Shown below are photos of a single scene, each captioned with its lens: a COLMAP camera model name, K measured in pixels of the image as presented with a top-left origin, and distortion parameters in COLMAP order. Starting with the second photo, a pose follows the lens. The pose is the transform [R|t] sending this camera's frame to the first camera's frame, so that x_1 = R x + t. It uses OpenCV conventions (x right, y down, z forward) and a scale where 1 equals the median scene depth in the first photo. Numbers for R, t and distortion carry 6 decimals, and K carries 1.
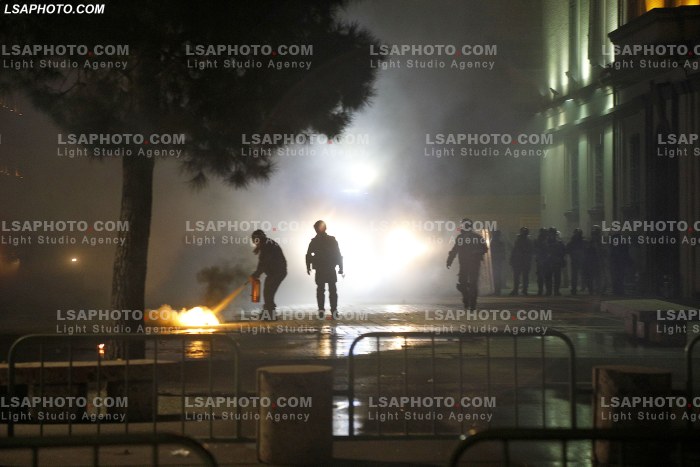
lens RADIAL K [[680.1, 0, 349.8], [0, 680.1, 247.5], [0, 0, 1]] dist [0.007039, 0.005700]
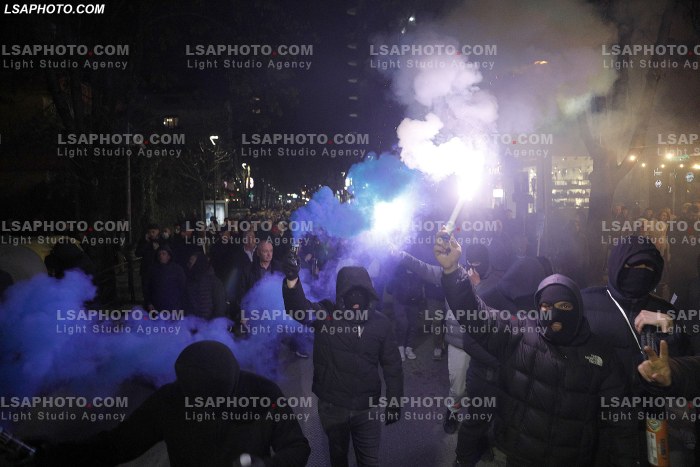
lens RADIAL K [[680.1, 0, 349.8], [0, 680.1, 247.5], [0, 0, 1]] dist [0.007039, 0.005700]
pose [[0.999991, -0.000320, -0.004277, 0.275265], [0.000322, 1.000000, 0.000347, -0.000152], [0.004277, -0.000348, 0.999991, 0.000613]]
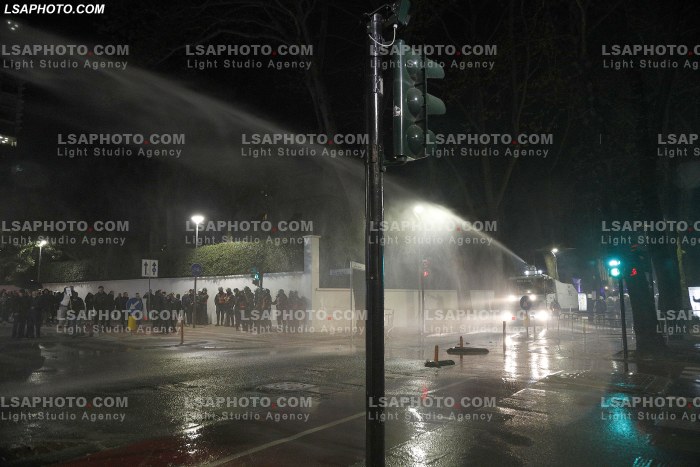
lens RADIAL K [[680.1, 0, 349.8], [0, 680.1, 247.5], [0, 0, 1]] dist [0.007039, 0.005700]
pose [[0.999999, 0.000614, 0.000904, -0.613937], [-0.000614, 1.000000, 0.000396, -0.000001], [-0.000904, -0.000397, 1.000000, -0.002133]]
